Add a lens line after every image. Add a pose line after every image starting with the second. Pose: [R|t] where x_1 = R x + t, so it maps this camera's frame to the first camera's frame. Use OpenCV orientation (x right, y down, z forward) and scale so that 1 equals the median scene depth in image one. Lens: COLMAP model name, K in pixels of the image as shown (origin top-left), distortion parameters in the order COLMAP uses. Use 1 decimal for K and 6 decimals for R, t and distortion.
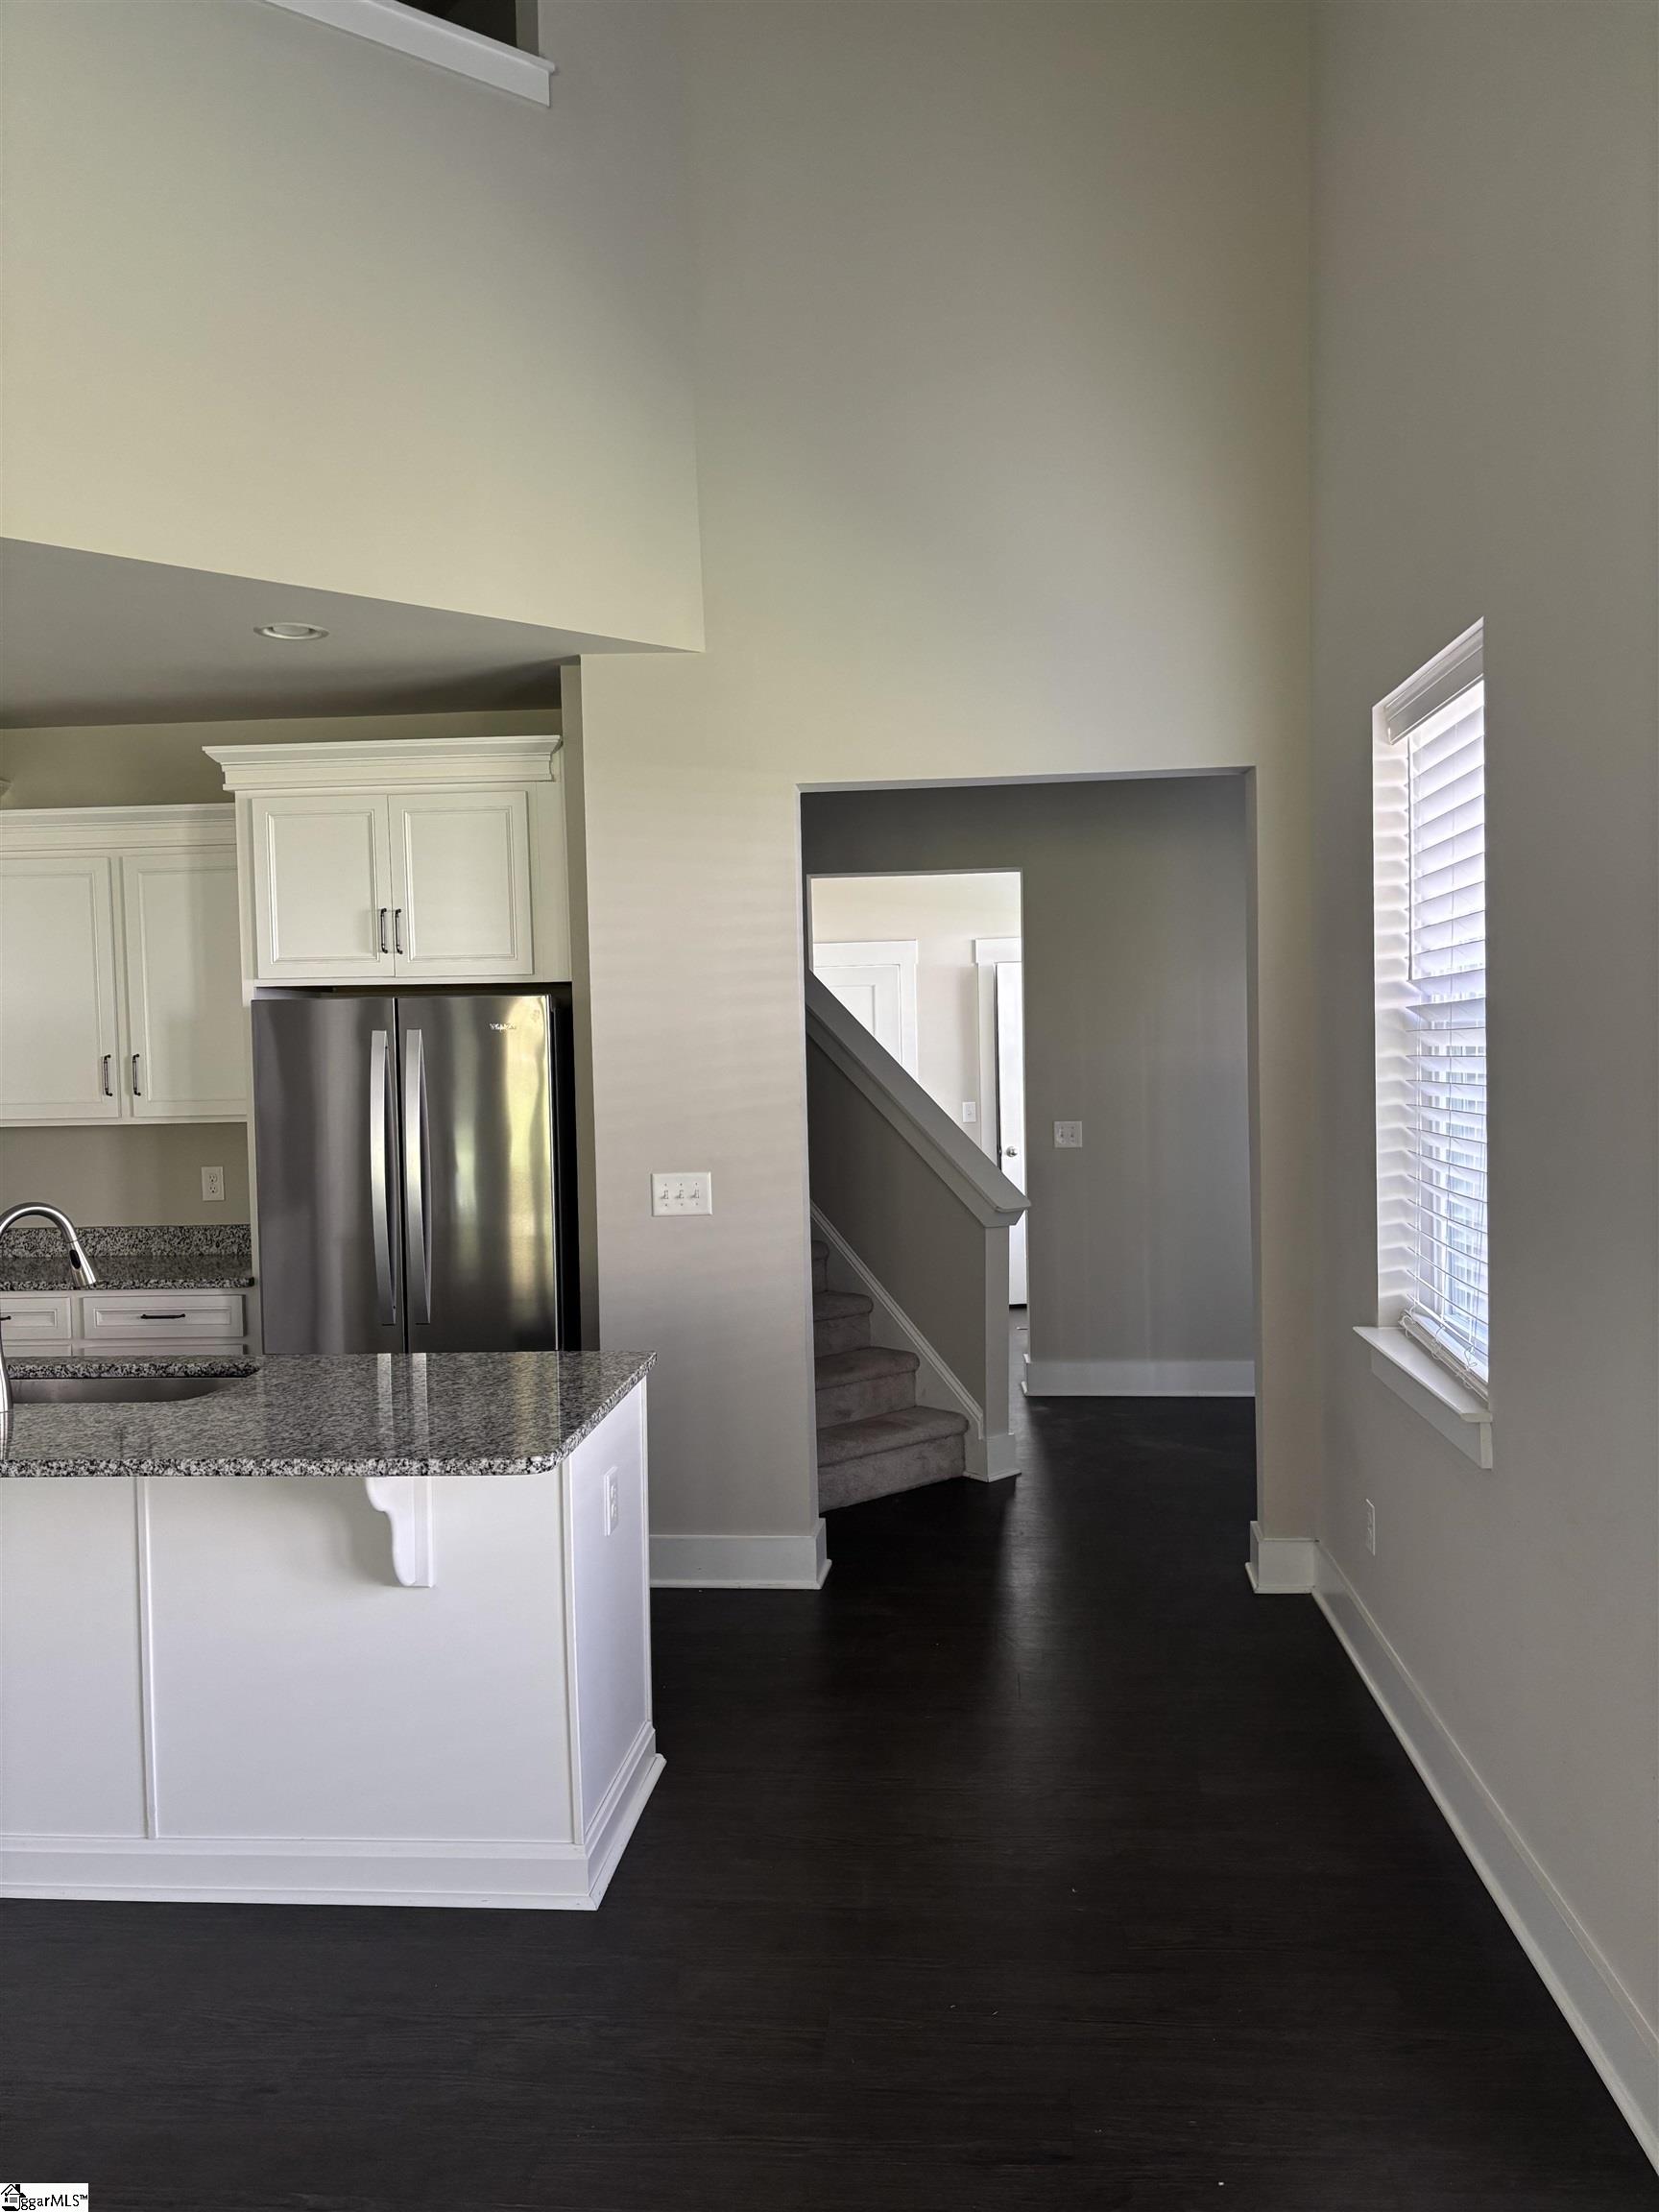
lens RADIAL K [[1654.8, 0, 877.1], [0, 1654.8, 1114.7], [0, 0, 1]] dist [0.010079, -0.030258]
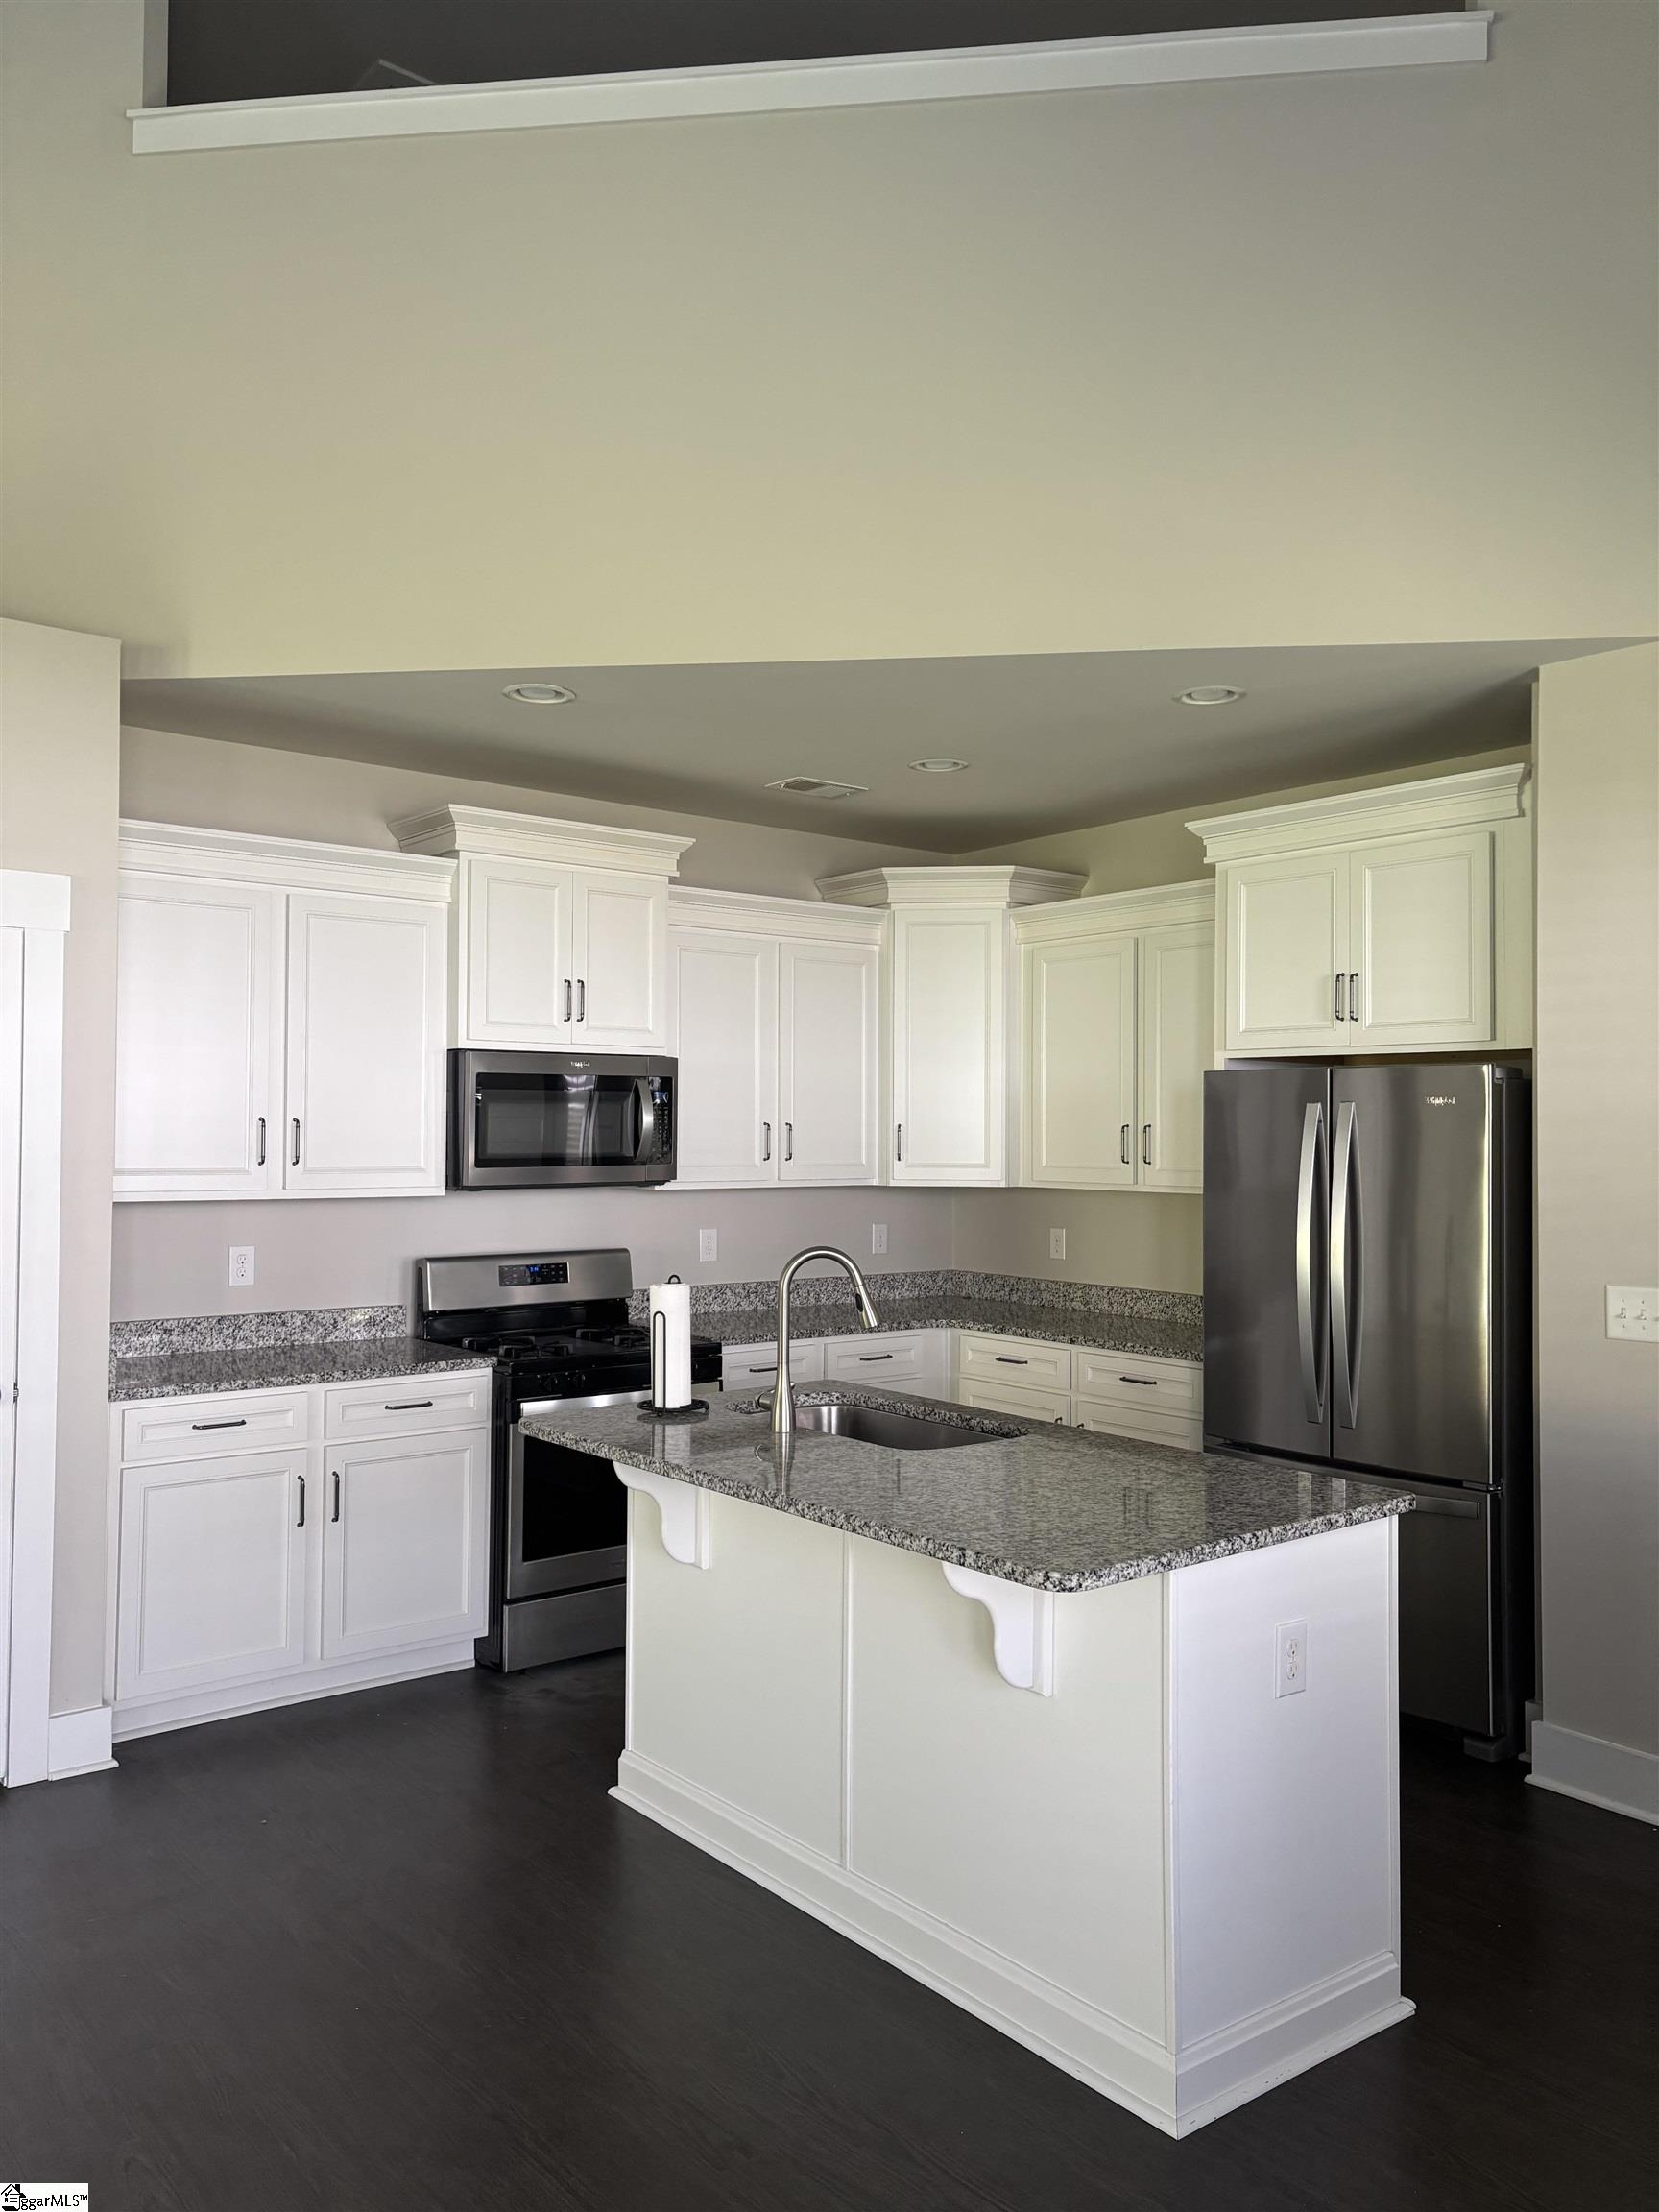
lens RADIAL K [[1654.8, 0, 827.6], [0, 1654.8, 1100.2], [0, 0, 1]] dist [0.010079, -0.030258]
pose [[0.672709, 0.012949, -0.739794, 0.199588], [-0.058271, 0.997668, -0.035525, -0.003336], [0.737609, 0.067007, 0.671895, 0.165784]]
